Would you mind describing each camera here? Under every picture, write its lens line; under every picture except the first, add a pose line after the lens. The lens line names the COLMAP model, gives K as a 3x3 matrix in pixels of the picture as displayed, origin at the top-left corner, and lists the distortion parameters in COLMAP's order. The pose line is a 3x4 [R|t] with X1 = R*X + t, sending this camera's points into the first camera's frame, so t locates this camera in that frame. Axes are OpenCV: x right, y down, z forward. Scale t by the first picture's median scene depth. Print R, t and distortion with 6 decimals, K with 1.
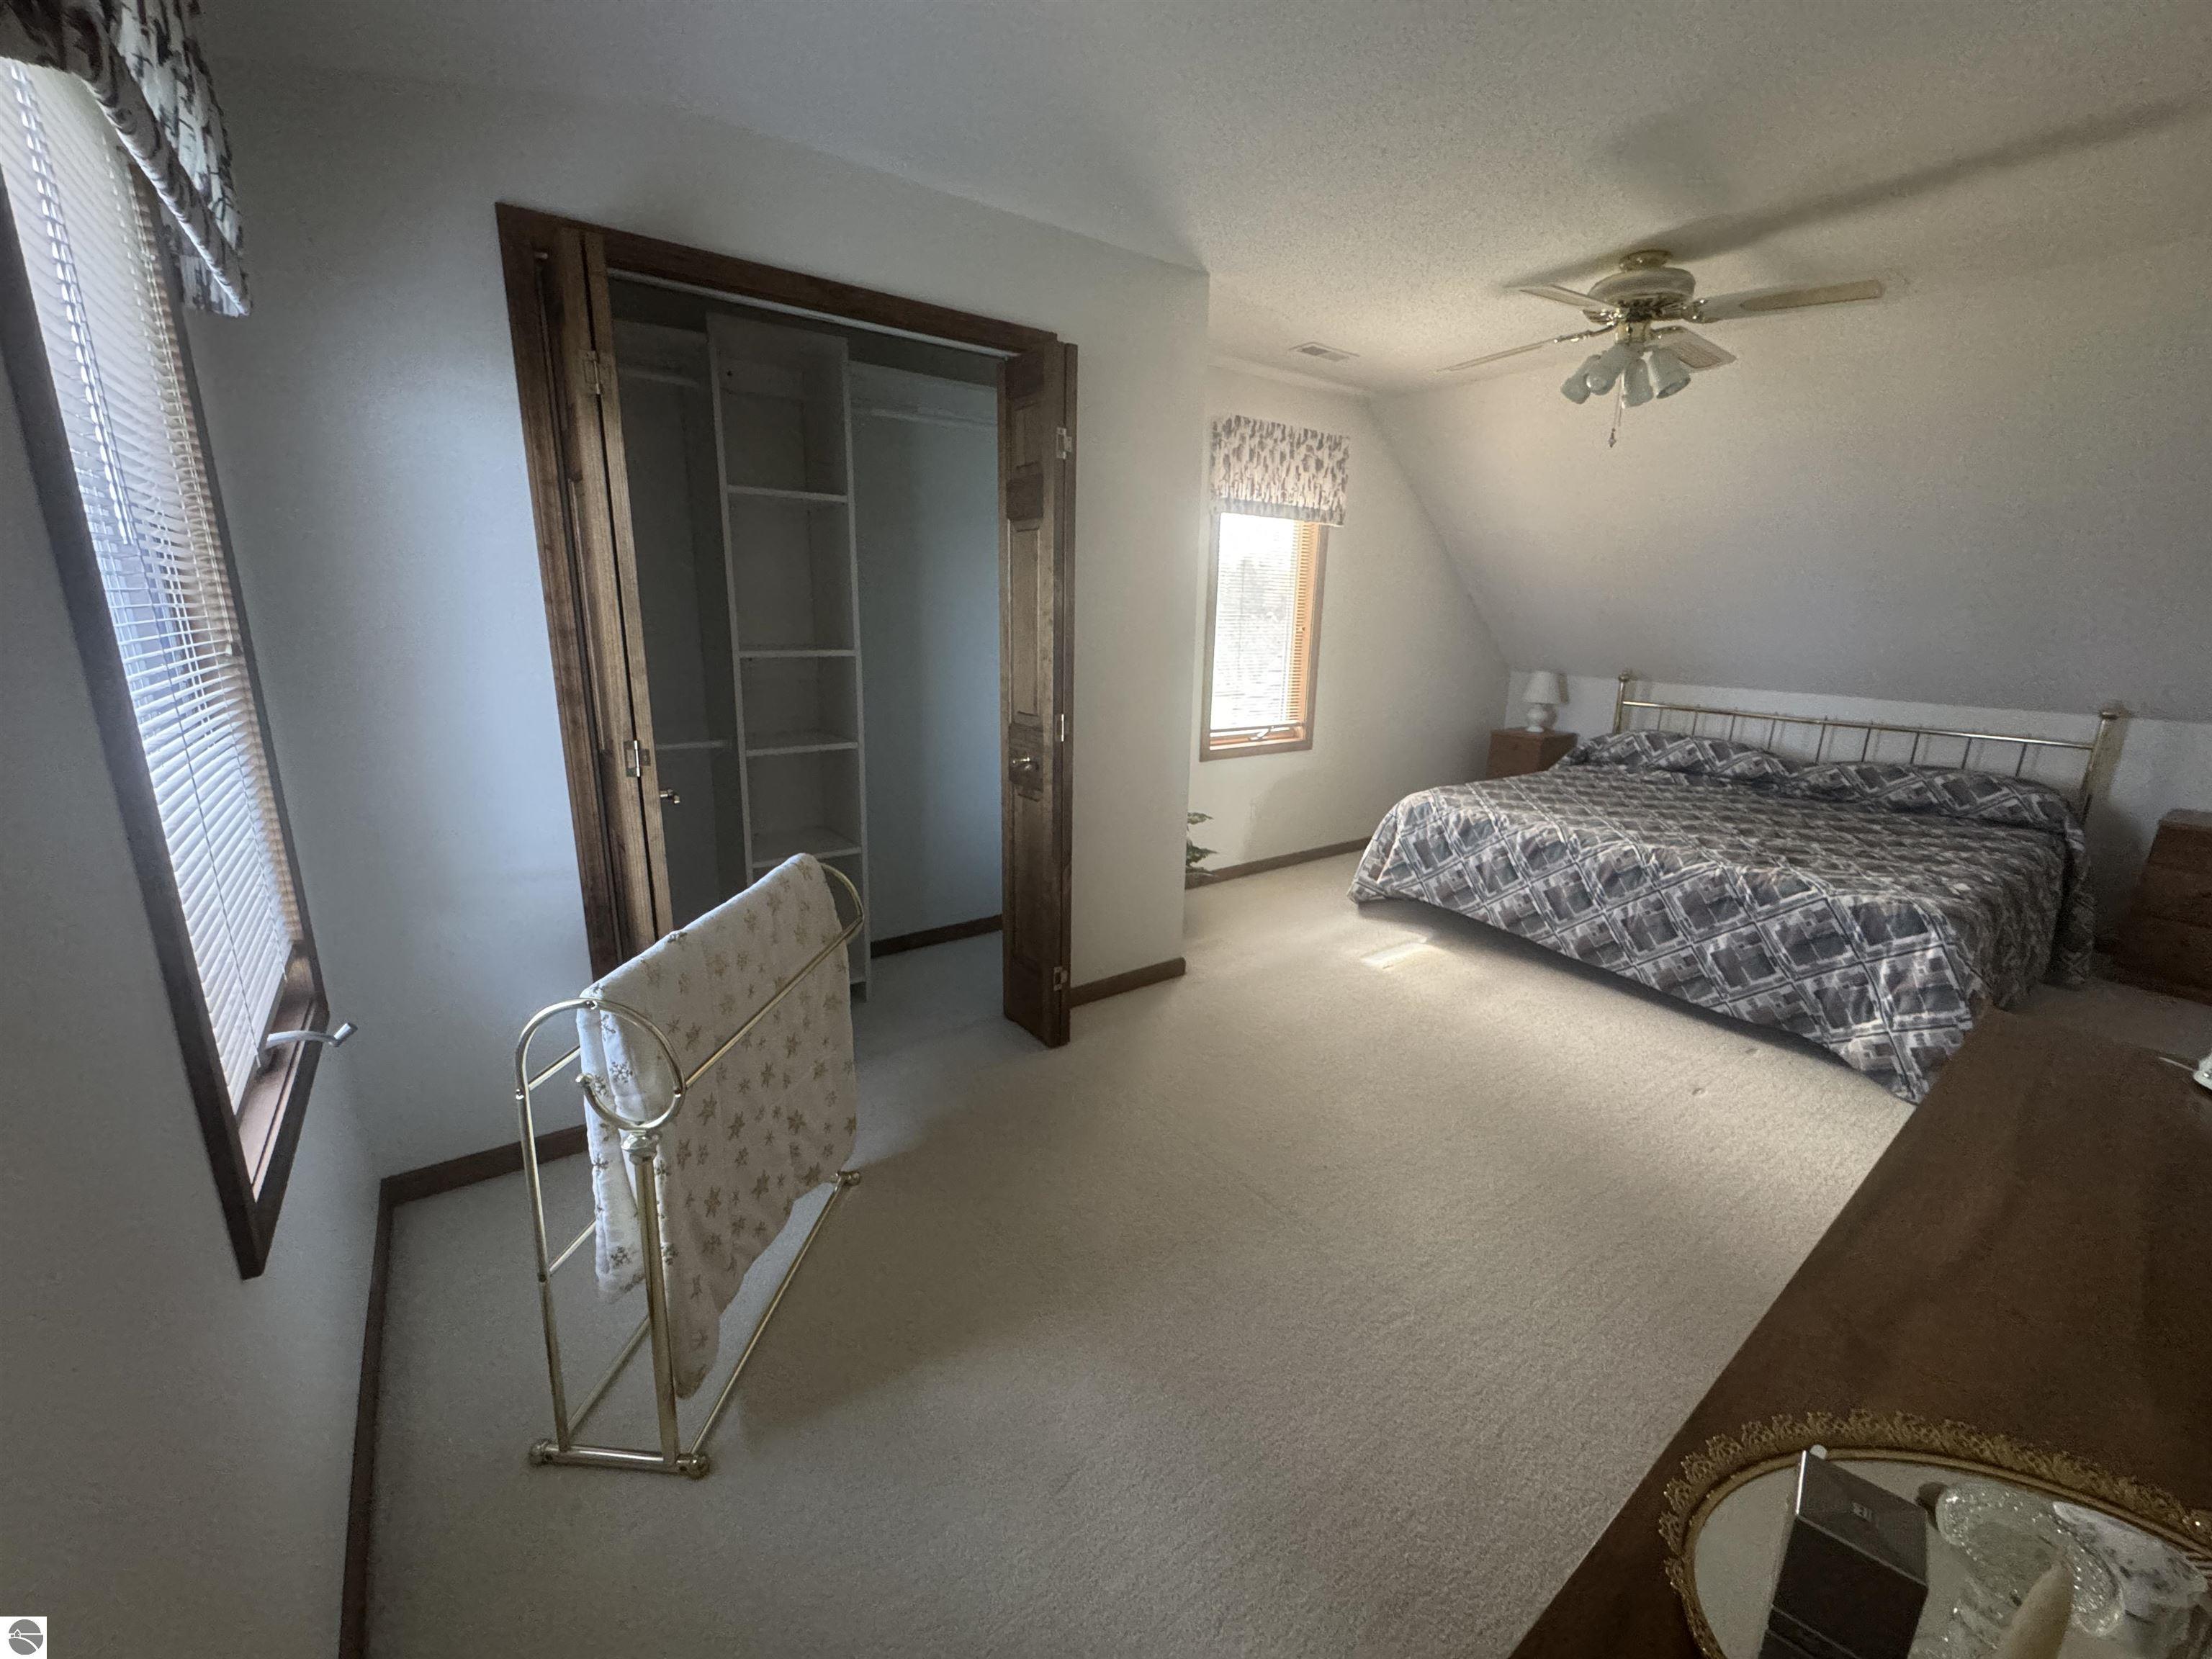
lens RADIAL K [[886.6, 0, 1104.1], [0, 886.6, 825.5], [0, 0, 1]] dist [-0.003154, -0.000198]
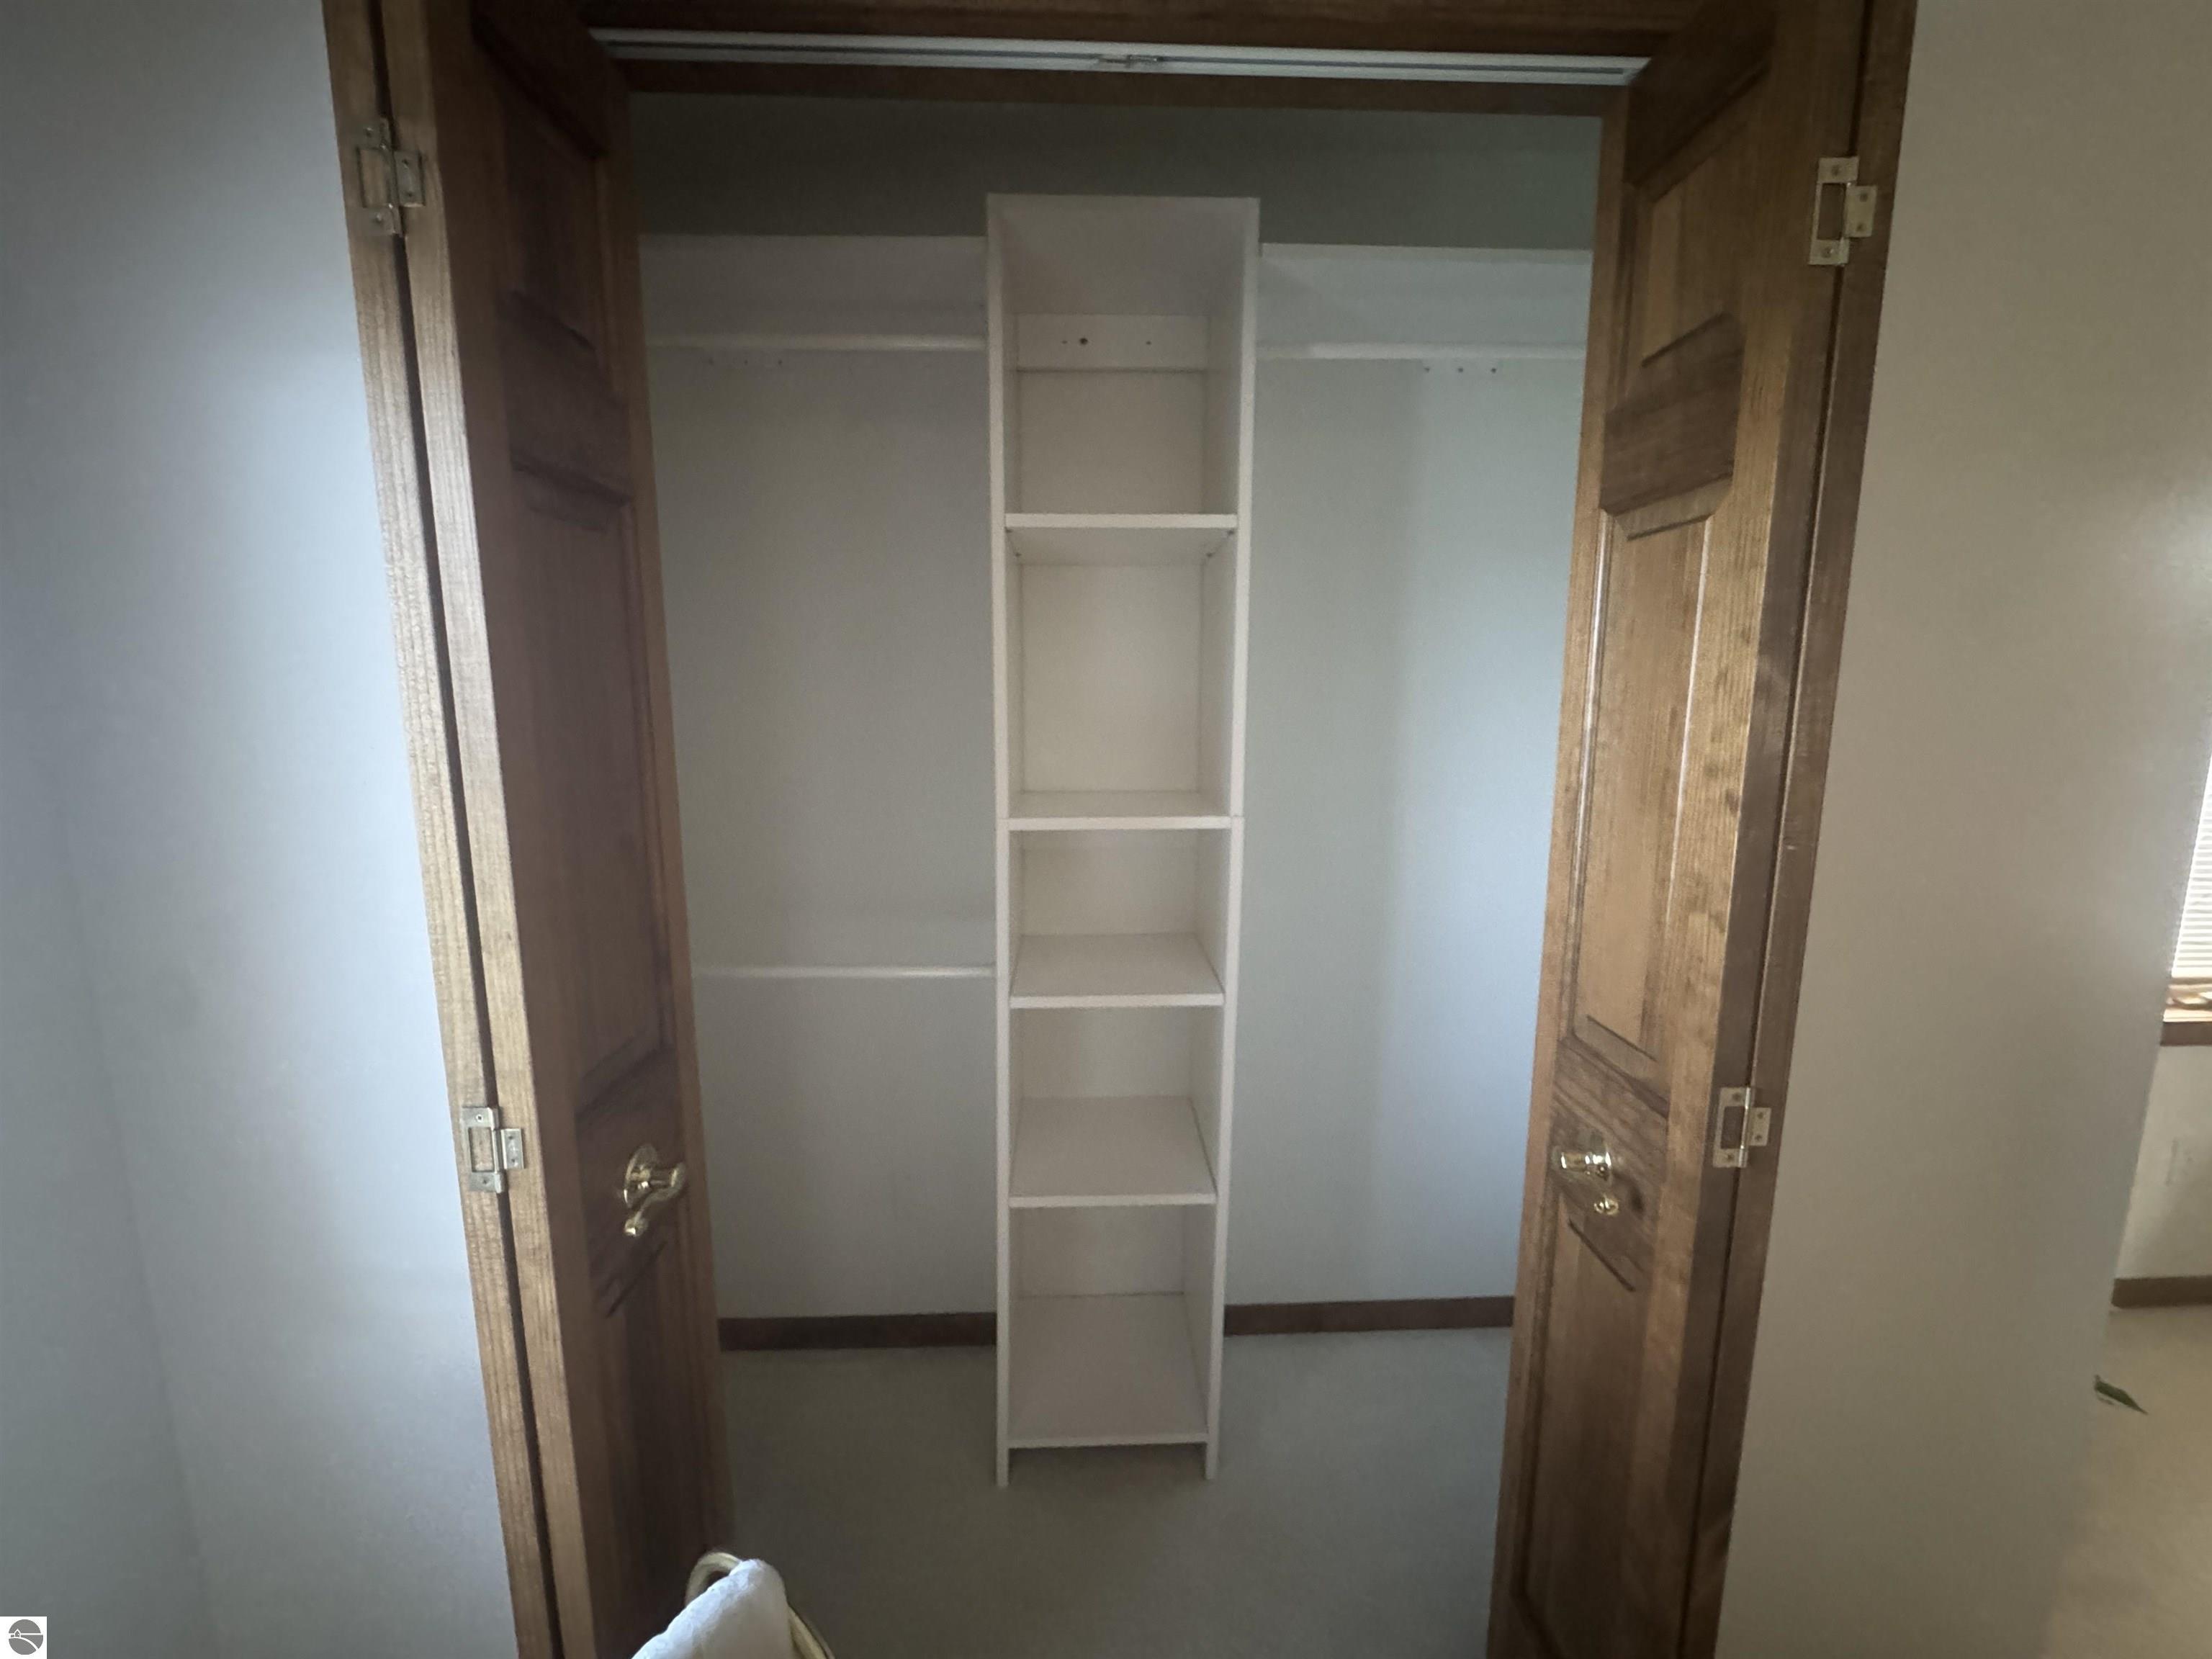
lens RADIAL K [[886.6, 0, 1105.5], [0, 886.6, 828.6], [0, 0, 1]] dist [-0.003154, -0.000198]
pose [[0.825636, 0.067084, -0.560201, -0.104250], [-0.117473, 0.991585, -0.054393, -0.276493], [0.551839, 0.110717, 0.826569, 0.968619]]
